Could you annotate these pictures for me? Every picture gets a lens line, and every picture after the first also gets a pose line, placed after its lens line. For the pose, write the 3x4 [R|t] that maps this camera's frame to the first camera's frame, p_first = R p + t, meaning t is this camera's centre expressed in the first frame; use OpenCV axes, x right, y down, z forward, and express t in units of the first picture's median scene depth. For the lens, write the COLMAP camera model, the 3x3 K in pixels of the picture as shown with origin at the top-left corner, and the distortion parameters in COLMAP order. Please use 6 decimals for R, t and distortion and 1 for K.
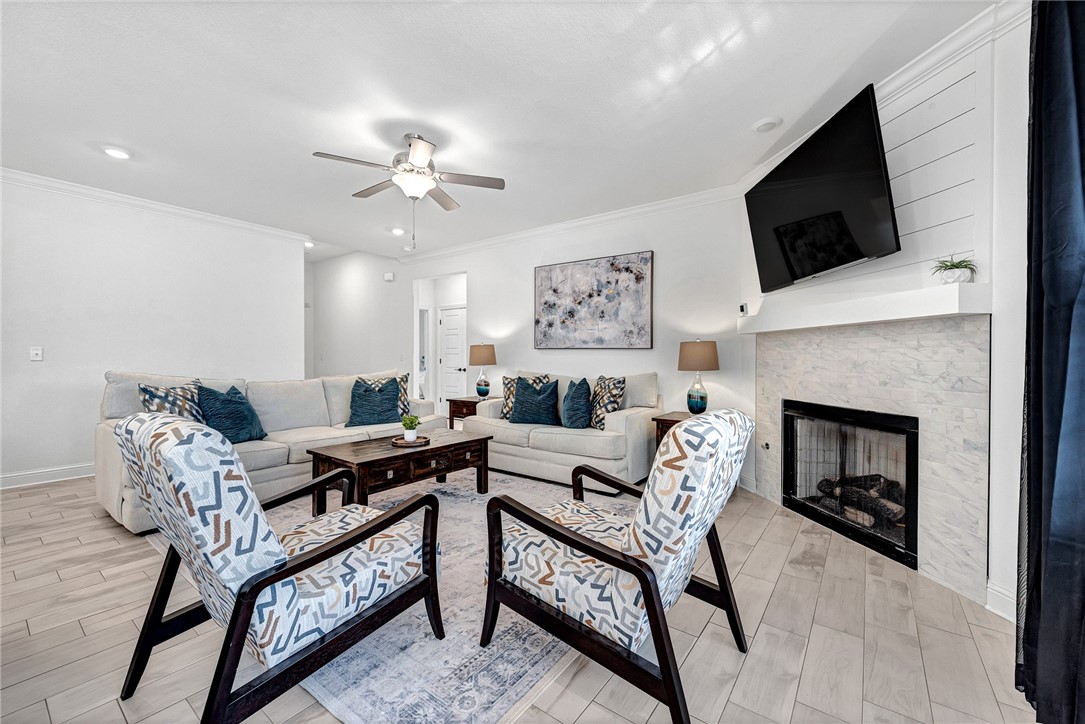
lens RADIAL K [[430.1, 0, 542.6], [0, 430.1, 361.1], [0, 0, 1]] dist [0.010745, -0.004004]
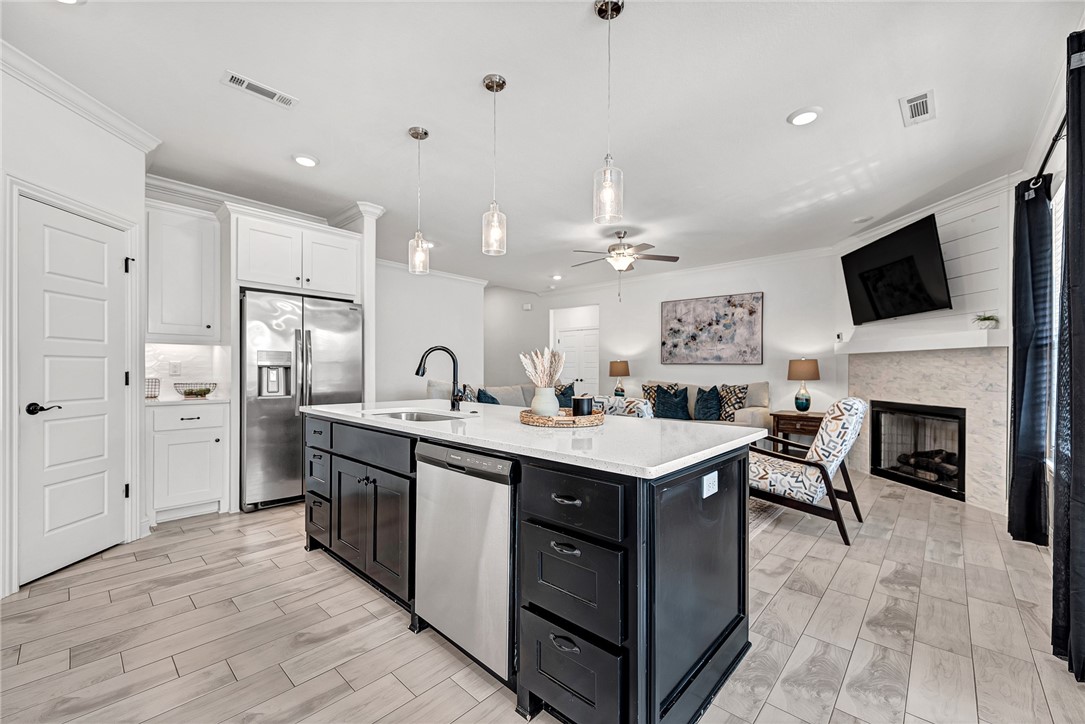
lens RADIAL K [[430.1, 0, 542.5], [0, 430.1, 371.2], [0, 0, 1]] dist [0.010745, -0.004004]
pose [[0.994672, 0.000056, -0.103086, -0.363975], [-0.000440, 0.999993, -0.003700, -0.002125], [0.103085, 0.003725, 0.994666, -0.520556]]
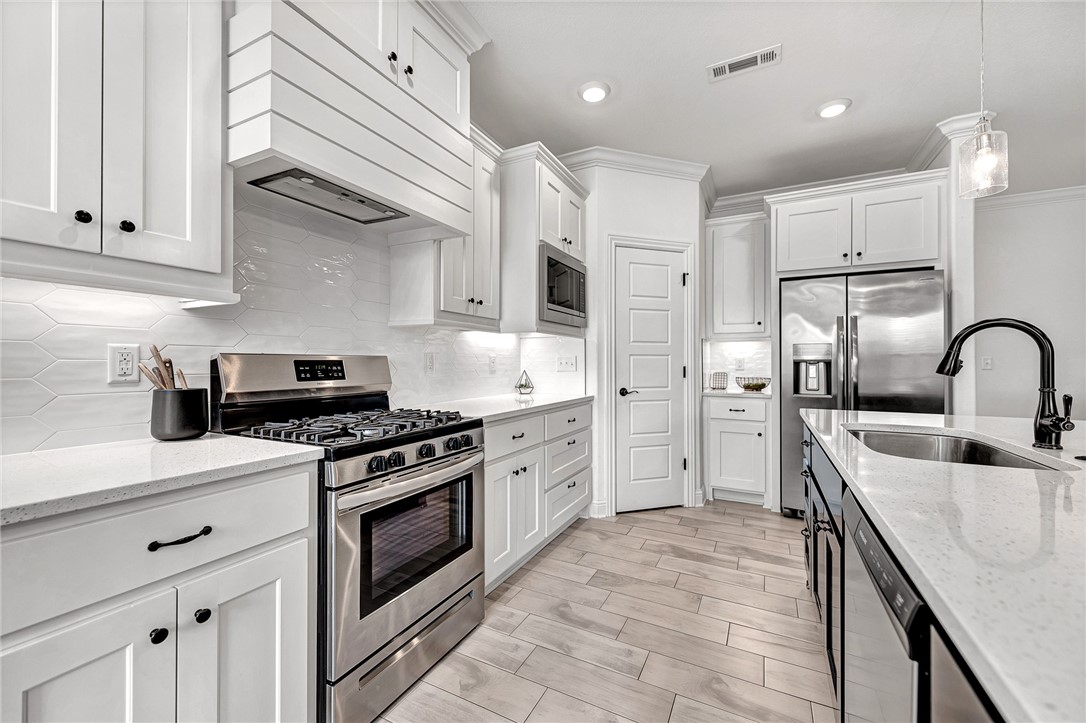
lens RADIAL K [[430.5, 0, 545.5], [0, 430.5, 362.7], [0, 0, 1]] dist [0.010745, -0.004004]
pose [[0.167480, -0.005885, -0.985858, -0.302606], [-0.006524, 0.999954, -0.007078, -0.003454], [0.985854, 0.007617, 0.167433, -0.277891]]
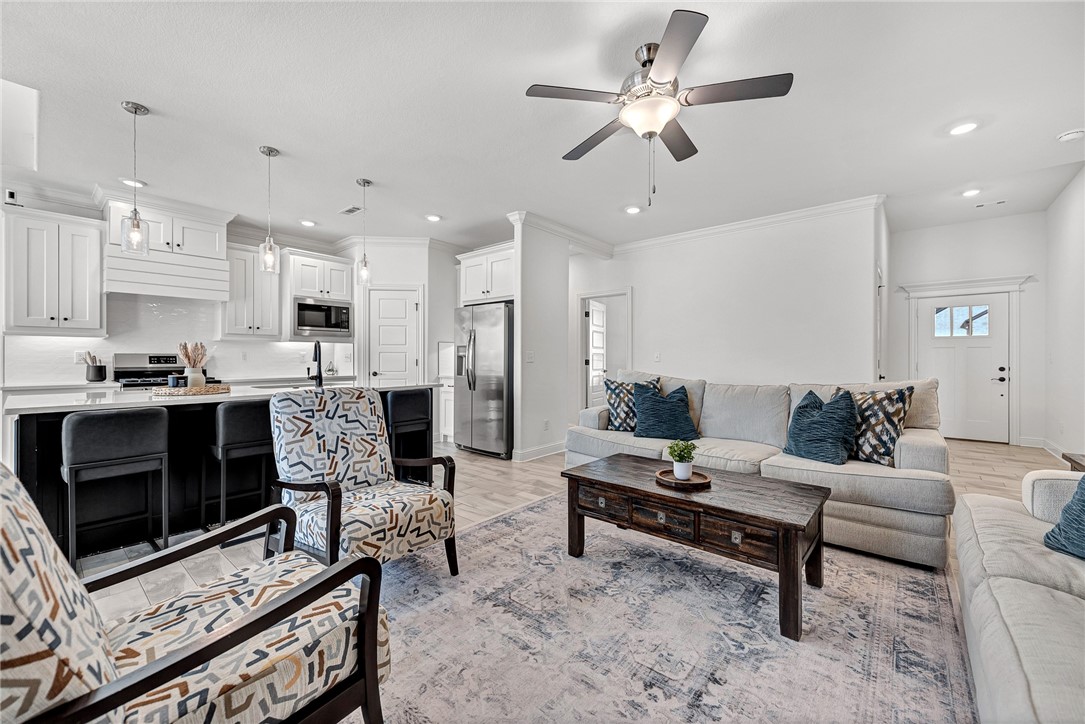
lens RADIAL K [[430.1, 0, 544.7], [0, 430.1, 355.7], [0, 0, 1]] dist [0.010745, -0.004004]
pose [[-0.055676, -0.009316, -0.998405, 0.376744], [-0.006665, 0.999938, -0.008959, -0.004768], [0.998427, 0.006156, -0.055735, 0.757526]]
